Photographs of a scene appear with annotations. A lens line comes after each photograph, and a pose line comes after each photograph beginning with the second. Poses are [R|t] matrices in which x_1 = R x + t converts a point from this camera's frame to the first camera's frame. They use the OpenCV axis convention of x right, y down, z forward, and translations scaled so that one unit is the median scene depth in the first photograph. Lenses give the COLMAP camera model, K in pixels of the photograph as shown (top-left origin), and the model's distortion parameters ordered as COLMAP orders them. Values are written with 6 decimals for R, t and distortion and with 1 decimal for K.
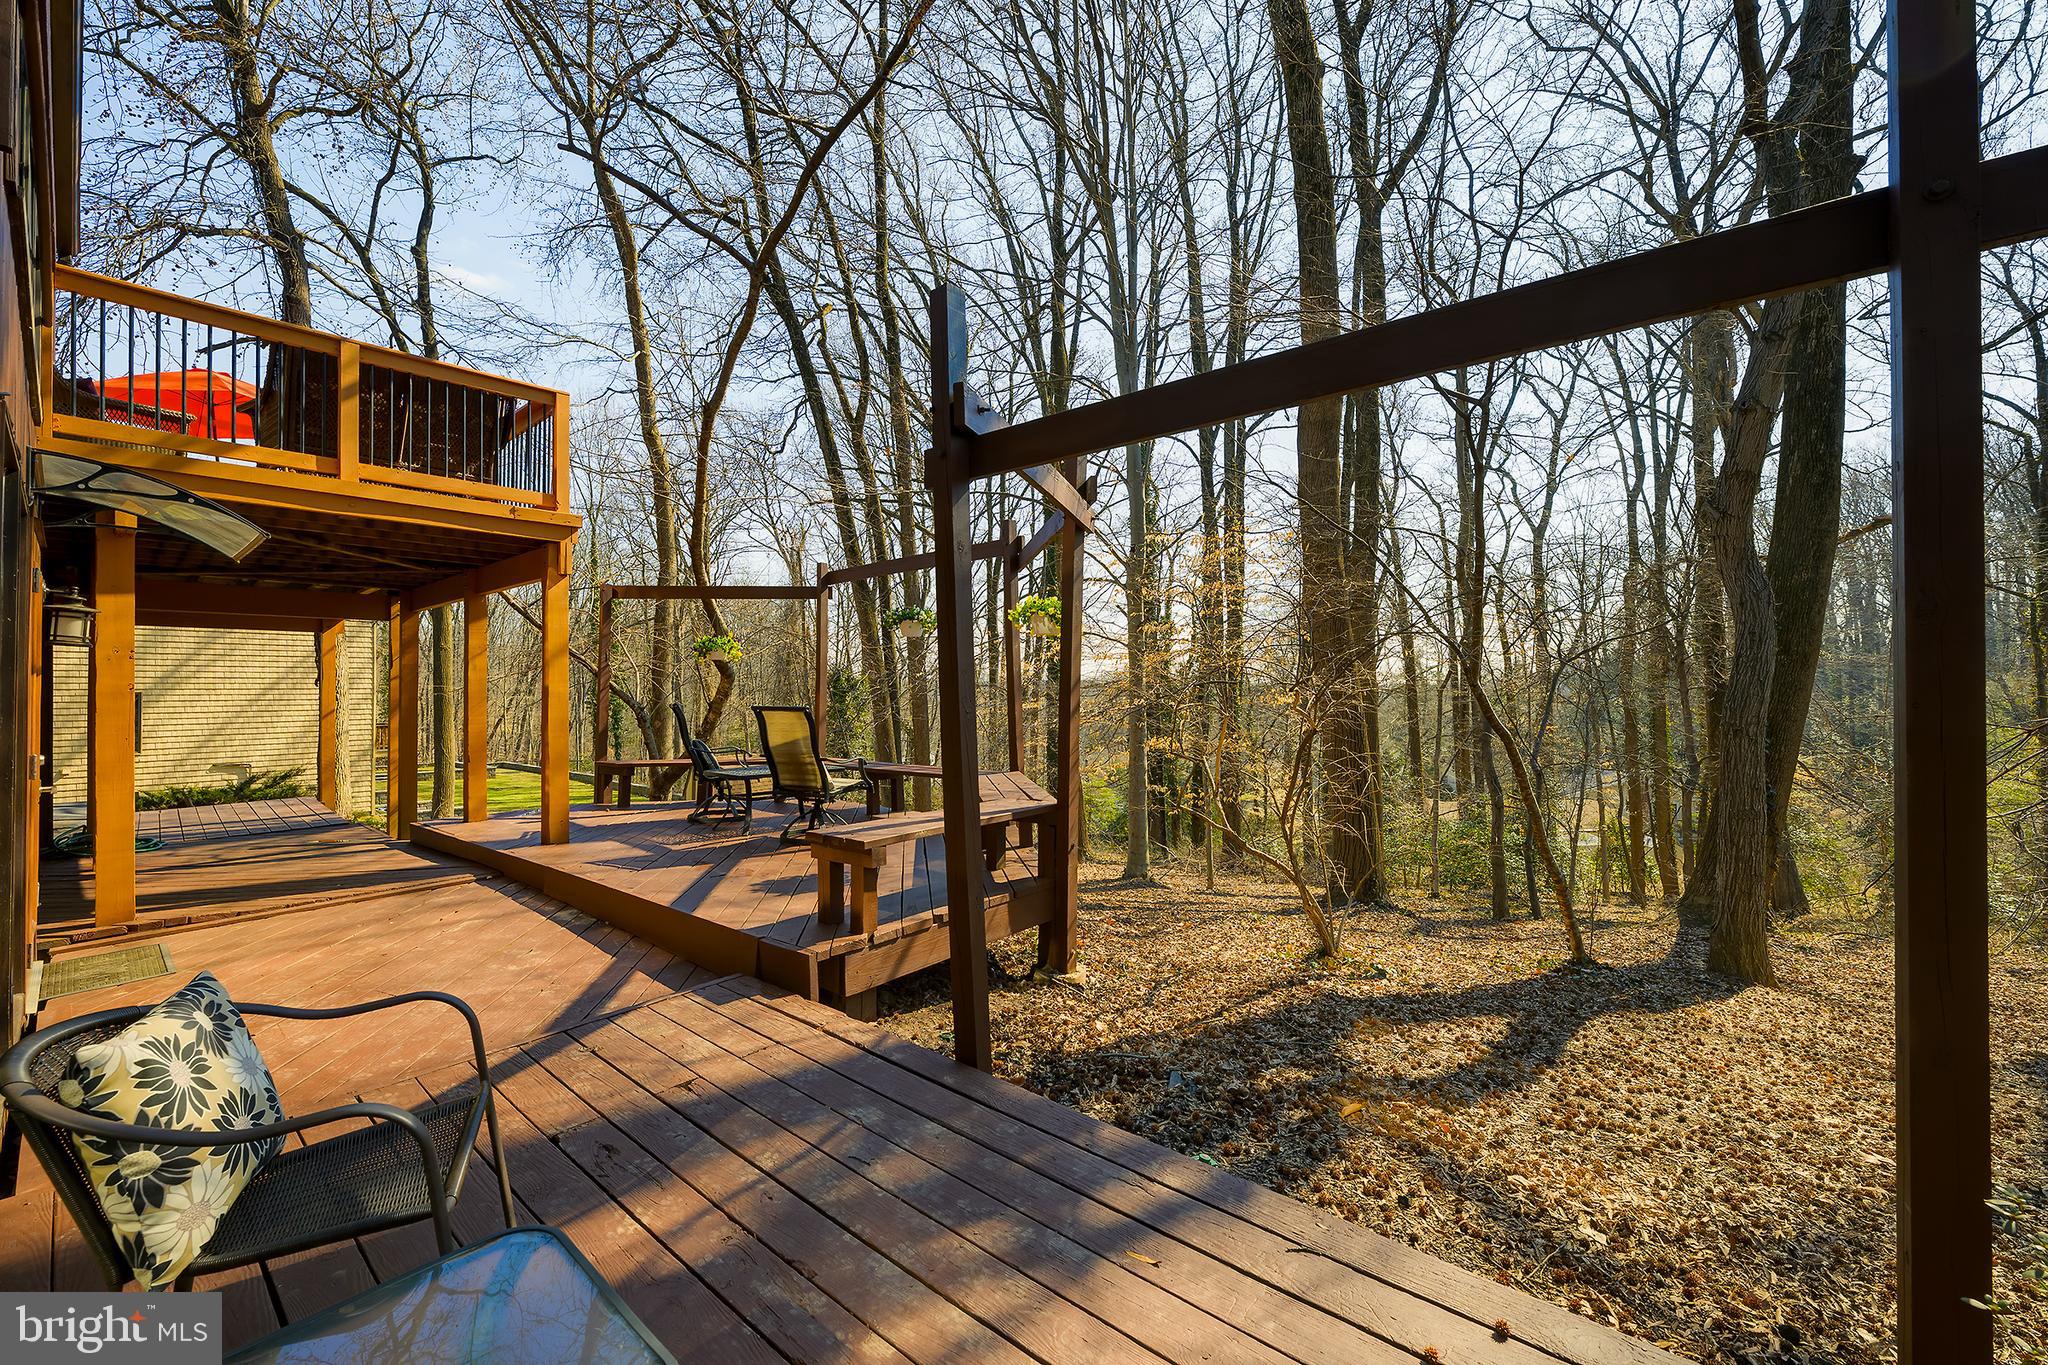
lens RADIAL K [[816.4, 0, 1032.5], [0, 816.4, 684.5], [0, 0, 1]] dist [-0.001132, 0.000867]
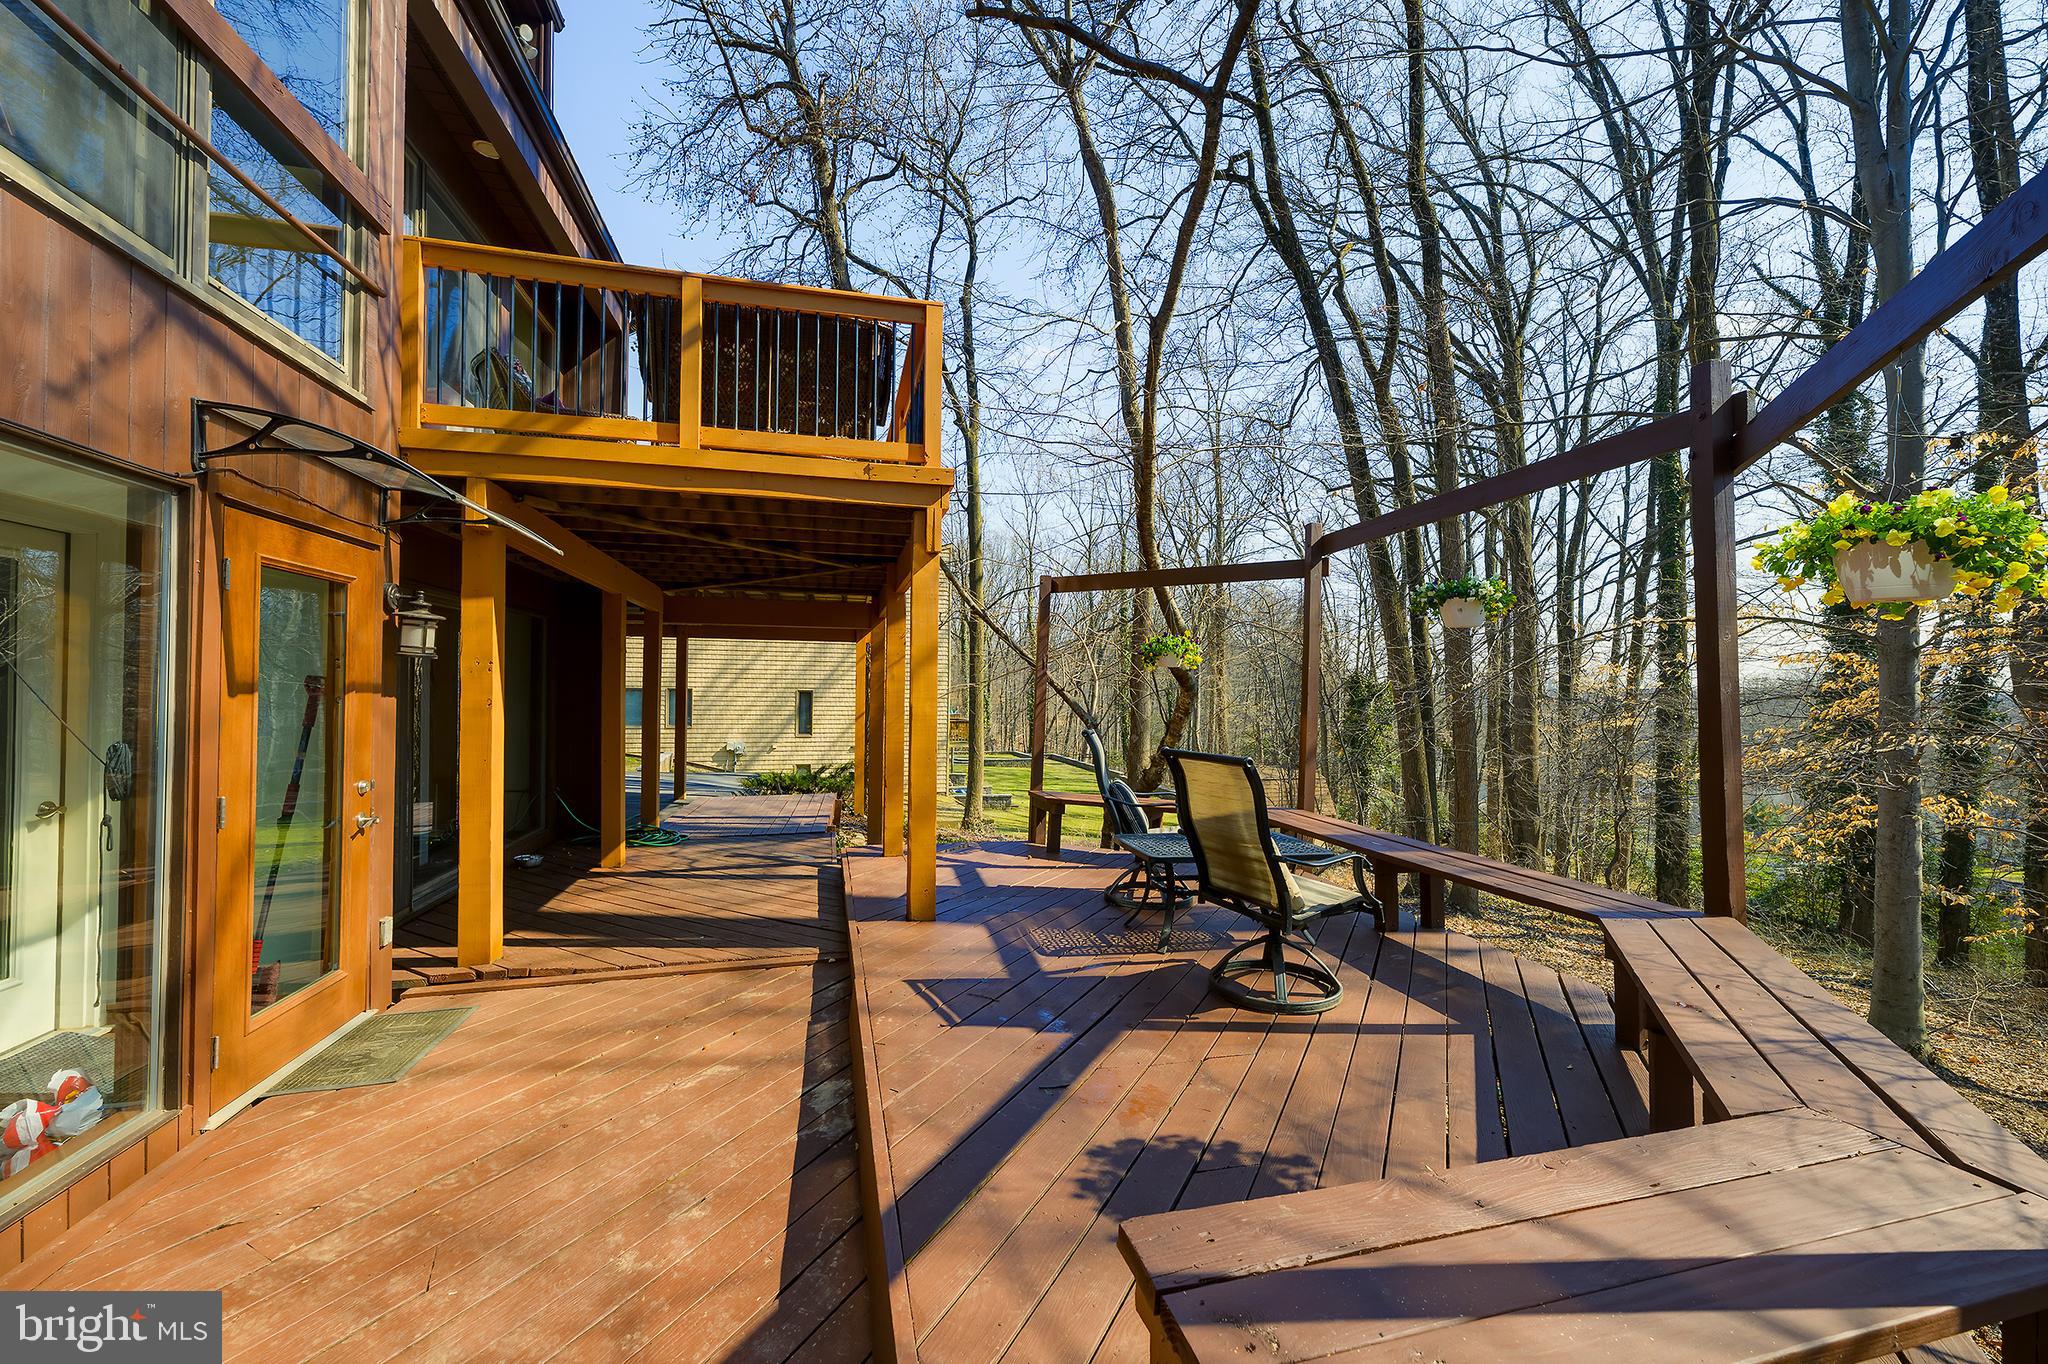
lens RADIAL K [[816.4, 0, 1023.8], [0, 816.4, 683.4], [0, 0, 1]] dist [-0.001132, 0.000867]
pose [[0.809866, 0.010251, -0.586525, -0.041899], [-0.013850, 0.999903, -0.001648, -0.009462], [0.586451, 0.009458, 0.809930, 0.242562]]
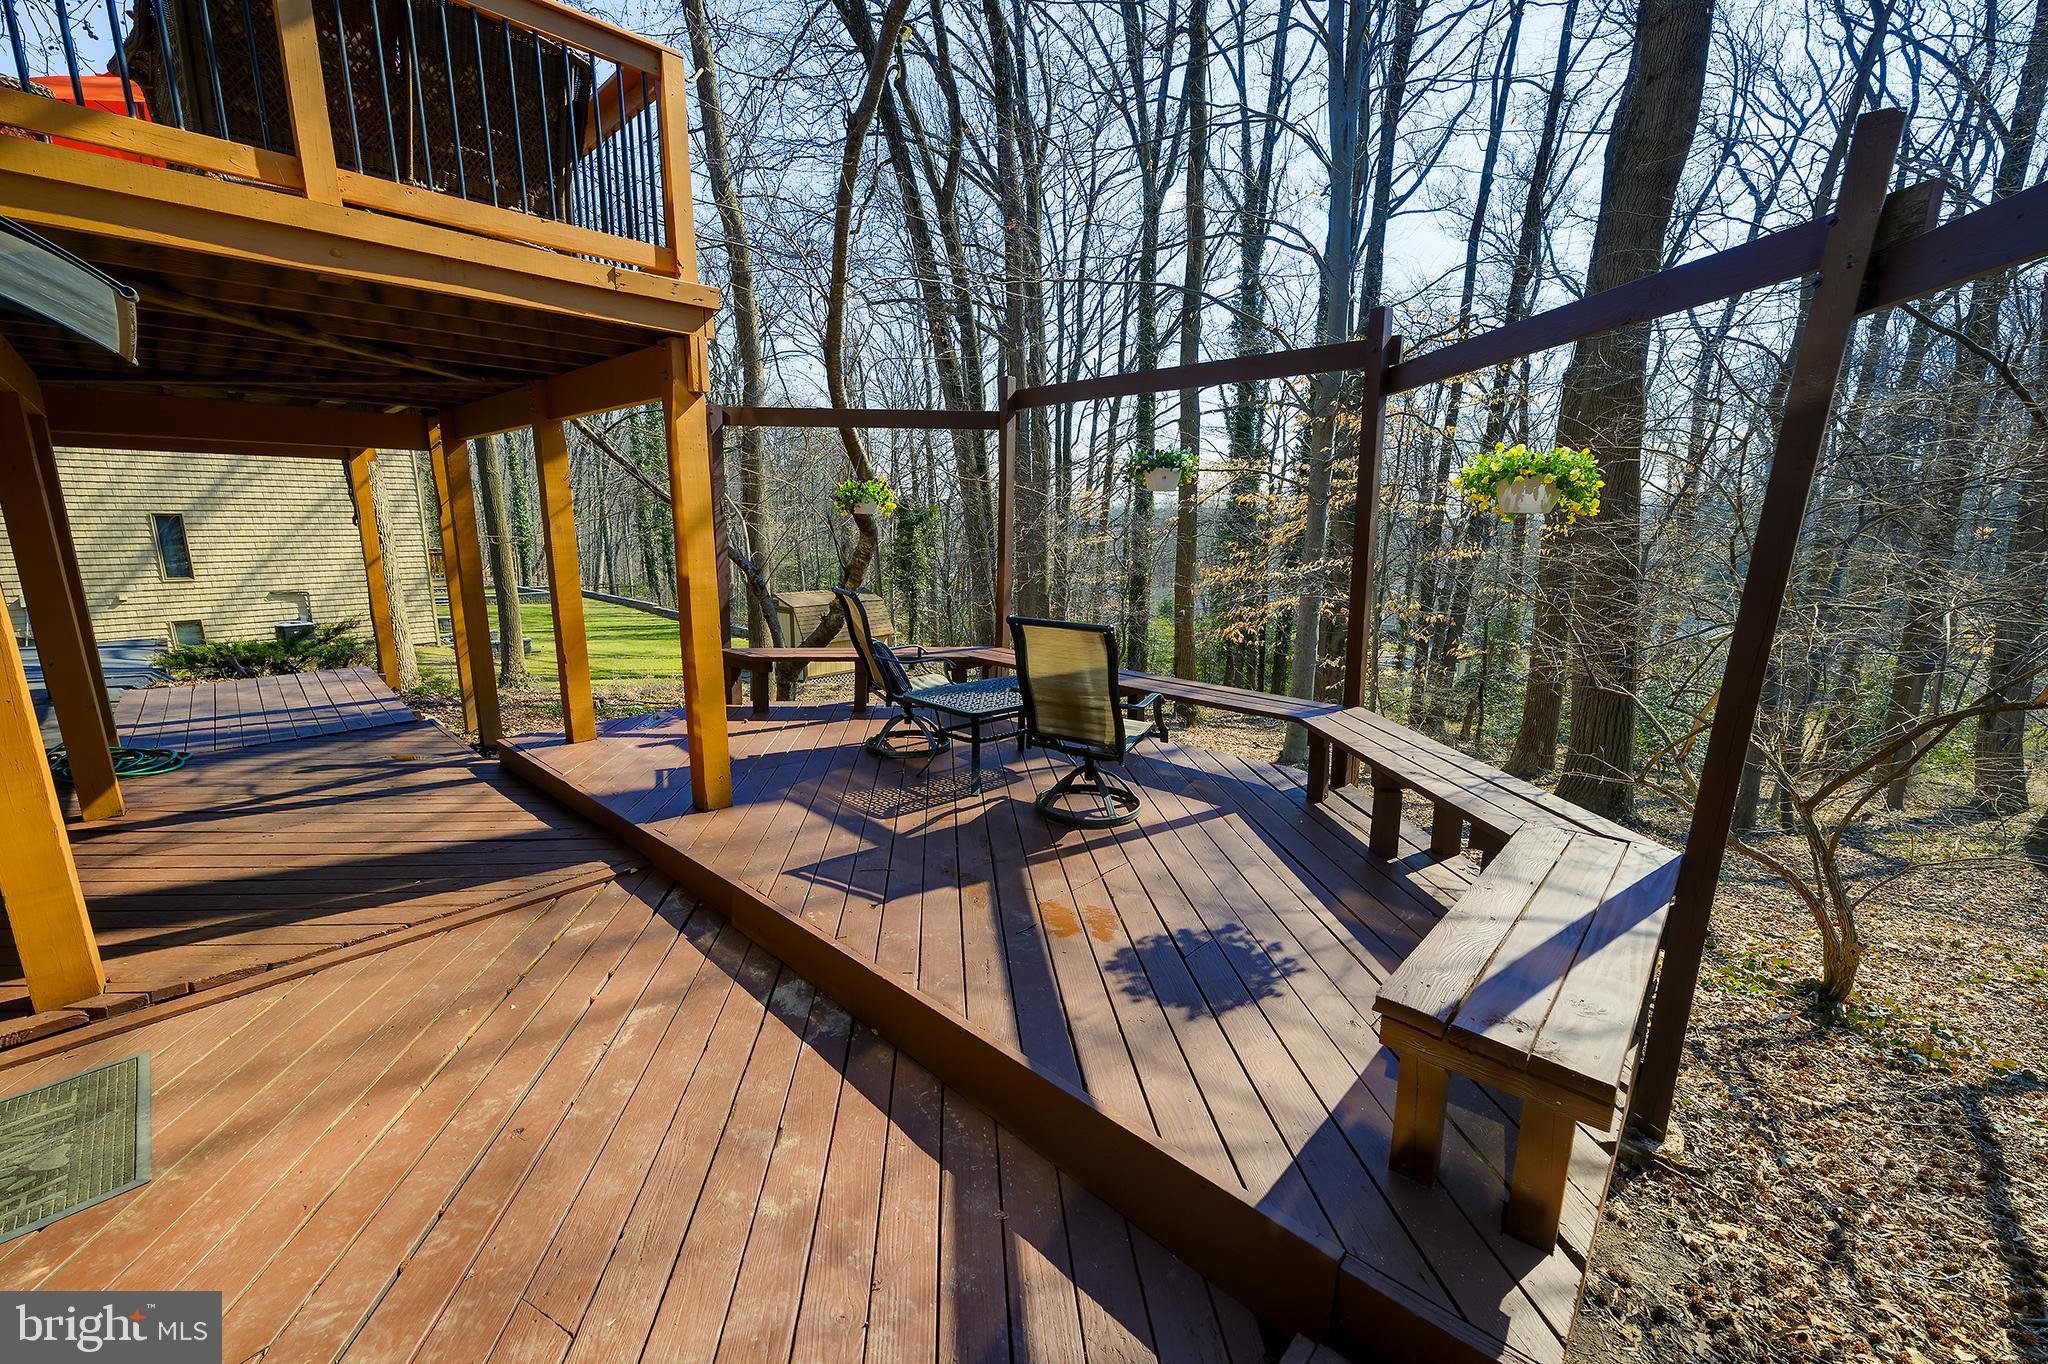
lens RADIAL K [[816.4, 0, 1030.4], [0, 816.4, 694.1], [0, 0, 1]] dist [-0.001132, 0.000867]
pose [[0.998596, 0.029038, -0.044295, -0.154638], [-0.018567, 0.975165, 0.220701, -0.028672], [0.049604, -0.219569, 0.974335, 0.194680]]
